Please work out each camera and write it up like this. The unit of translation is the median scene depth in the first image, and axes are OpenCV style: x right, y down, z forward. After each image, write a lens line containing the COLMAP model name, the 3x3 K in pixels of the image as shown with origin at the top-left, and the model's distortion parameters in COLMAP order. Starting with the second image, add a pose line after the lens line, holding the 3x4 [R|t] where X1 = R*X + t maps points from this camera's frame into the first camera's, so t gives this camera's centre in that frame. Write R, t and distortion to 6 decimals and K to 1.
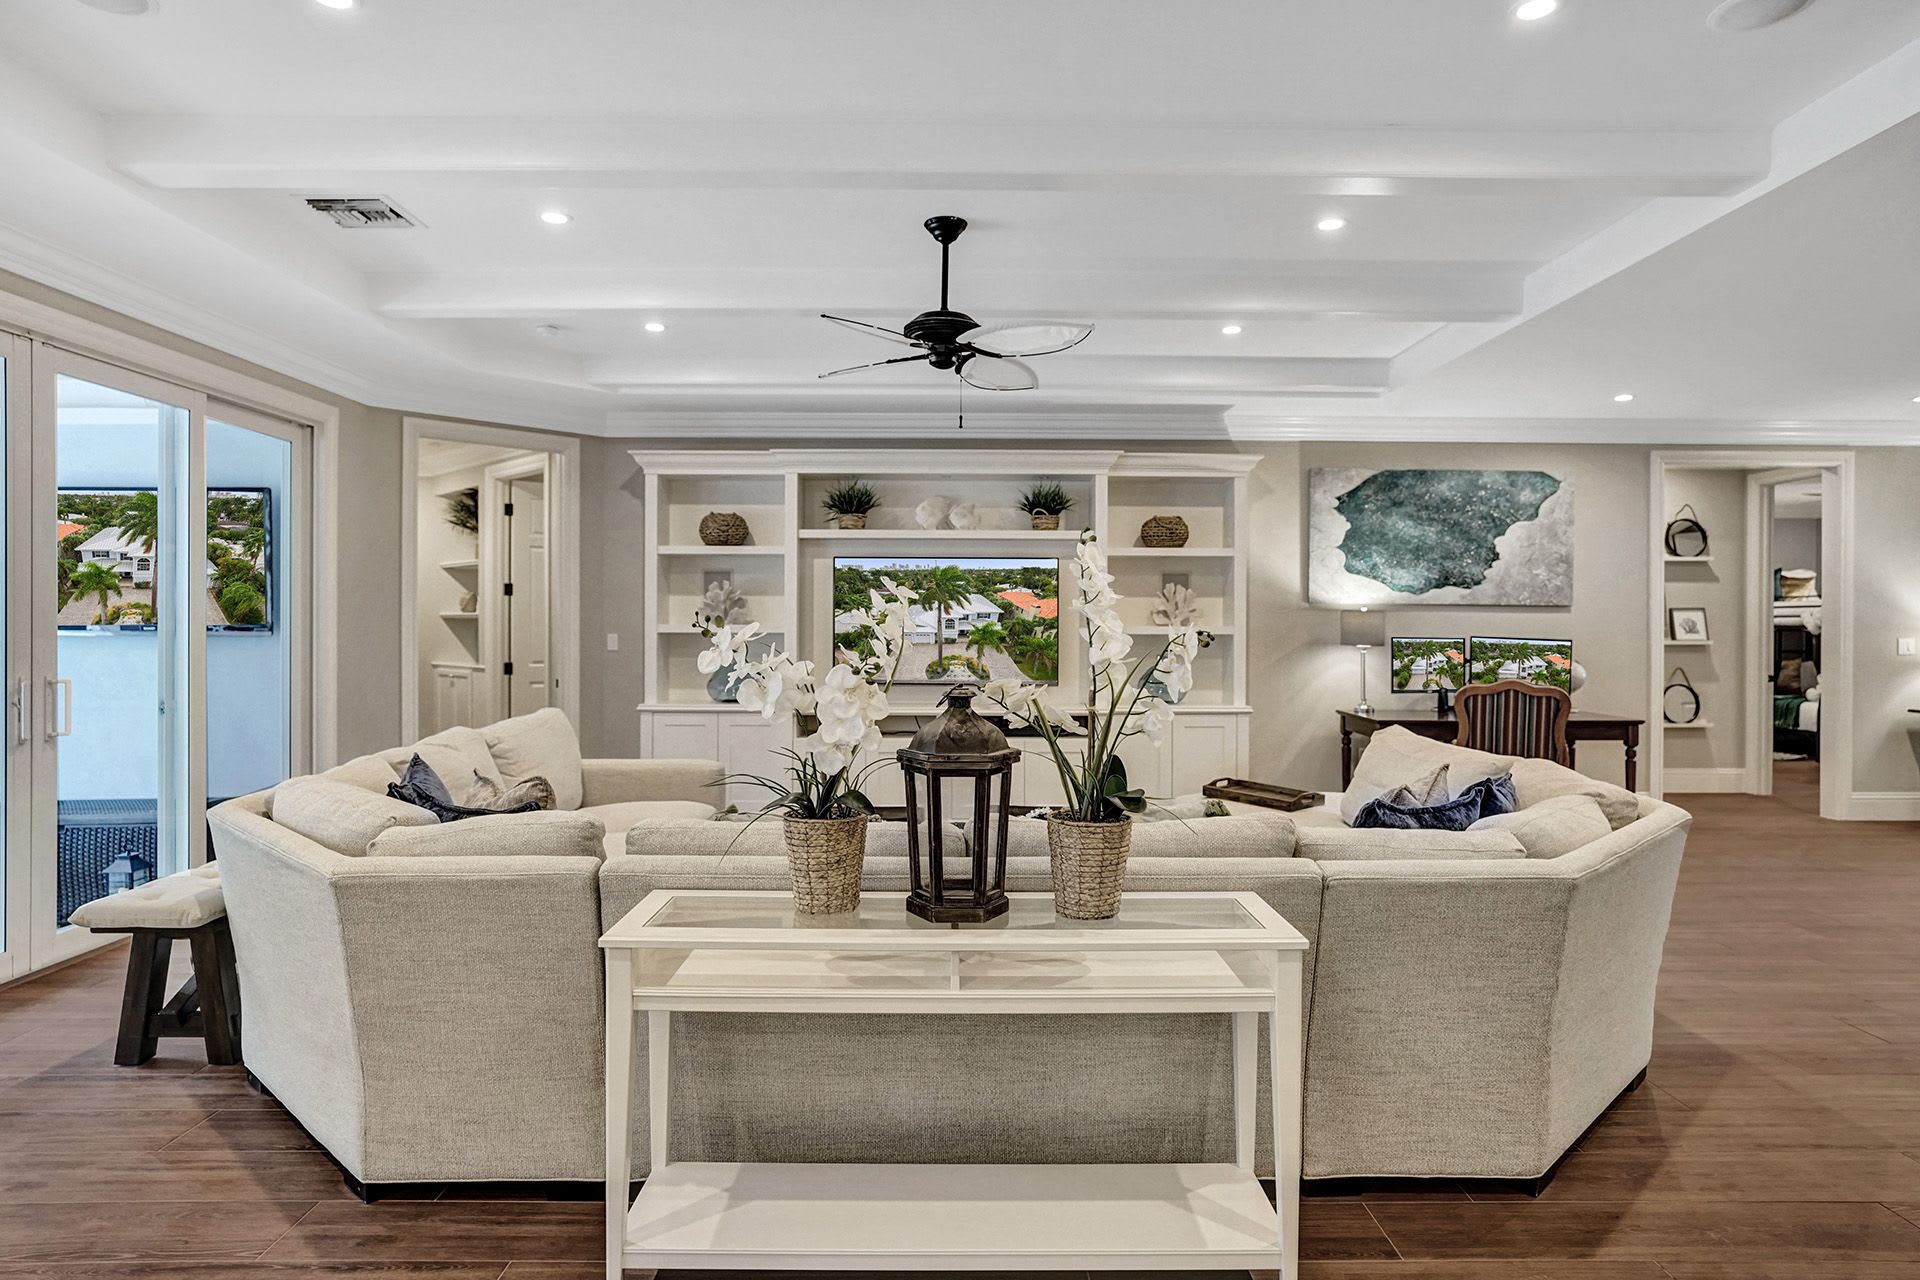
lens RADIAL K [[1116.7, 0, 955.5], [0, 1116.7, 631.7], [0, 0, 1]] dist [-0.029454, 0.002073]
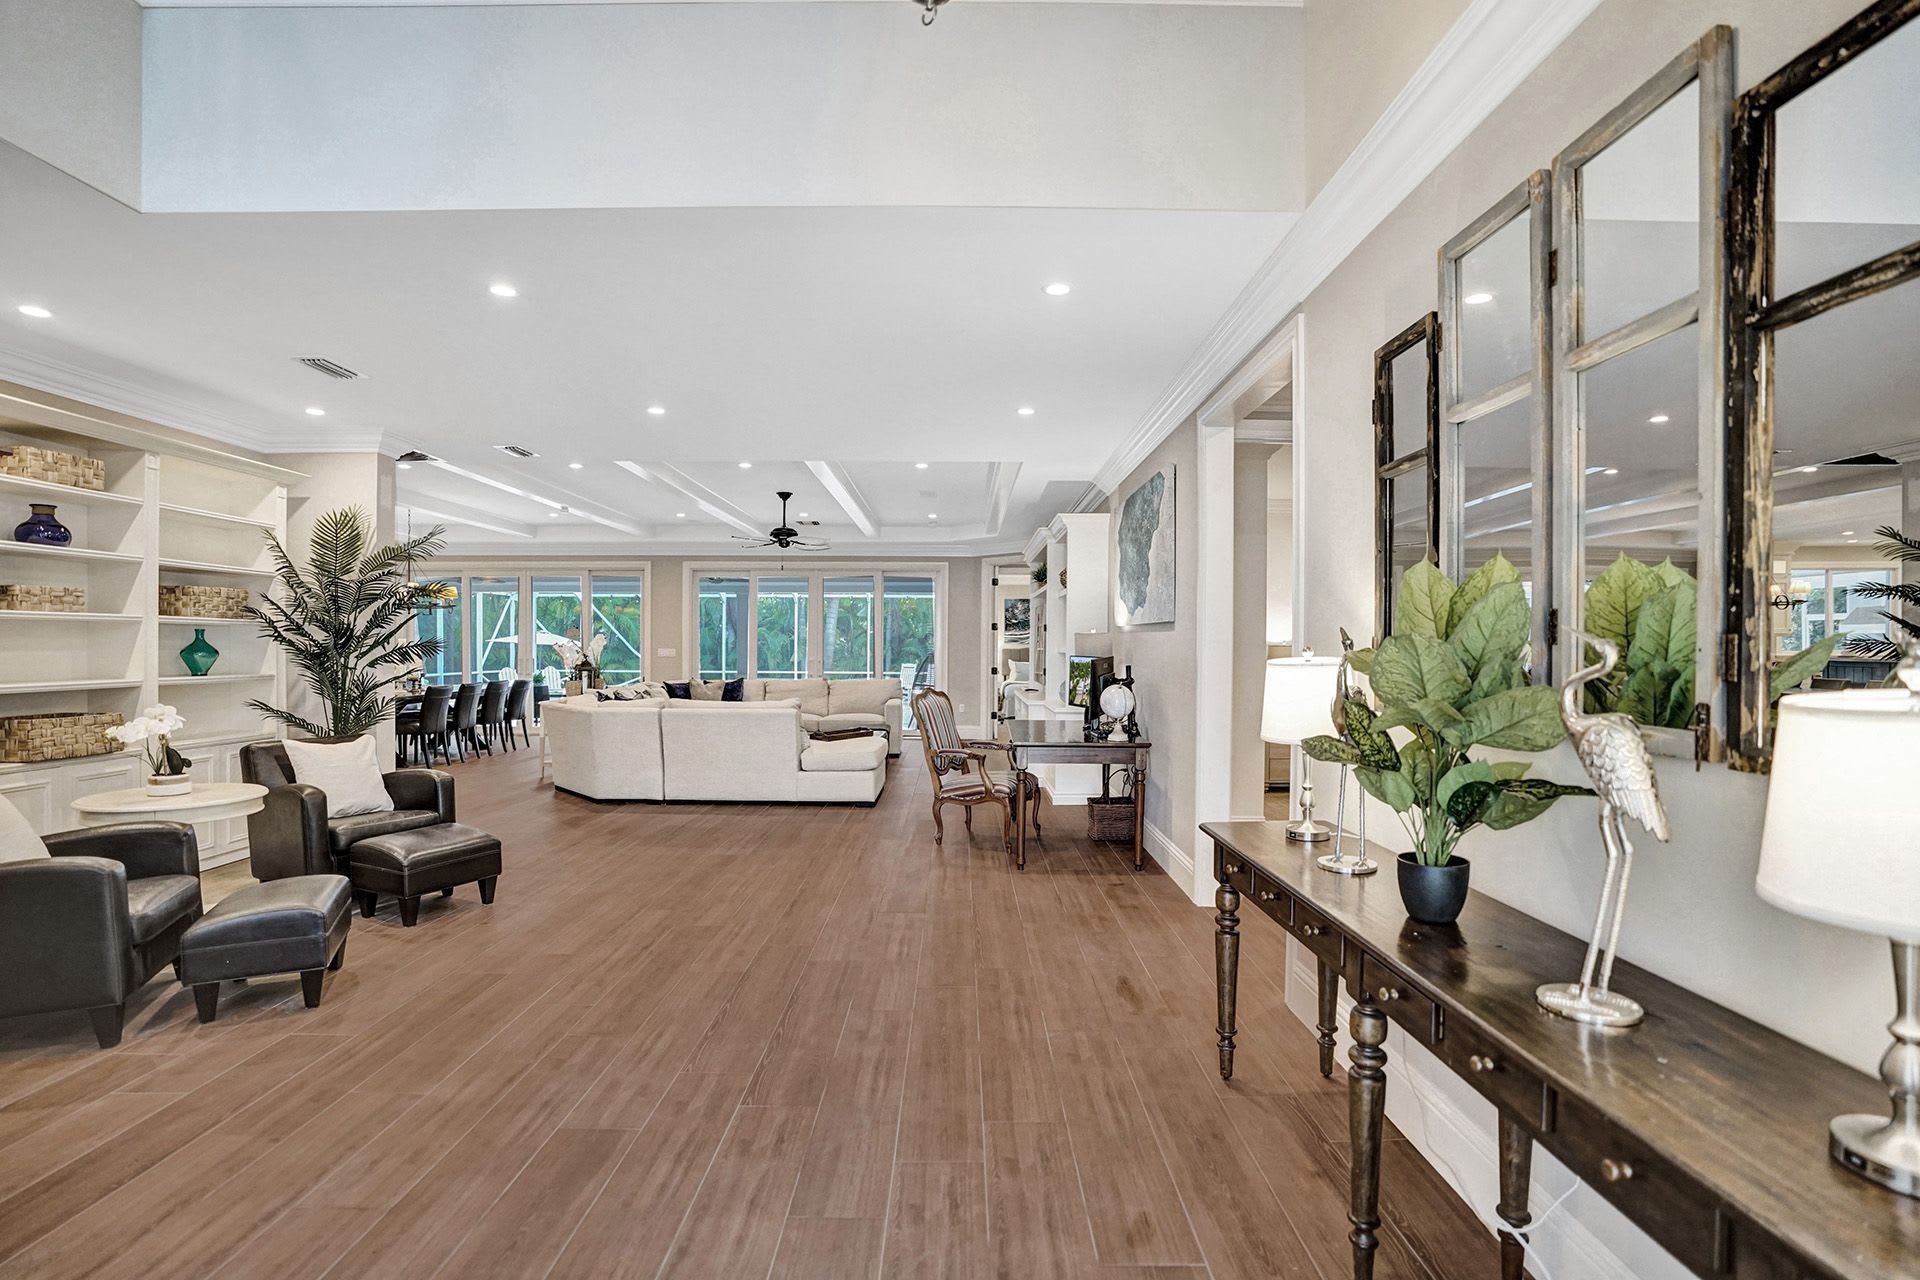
lens RADIAL K [[898.2, 0, 960.0], [0, 898.2, 640.0], [0, 0, 1]] dist [-0.065079, 0.028855]
pose [[-0.004670, -0.010259, -0.999936, 1.281256], [-0.013827, 0.999852, -0.010193, -0.000981], [0.999893, 0.013778, -0.004811, 0.879026]]
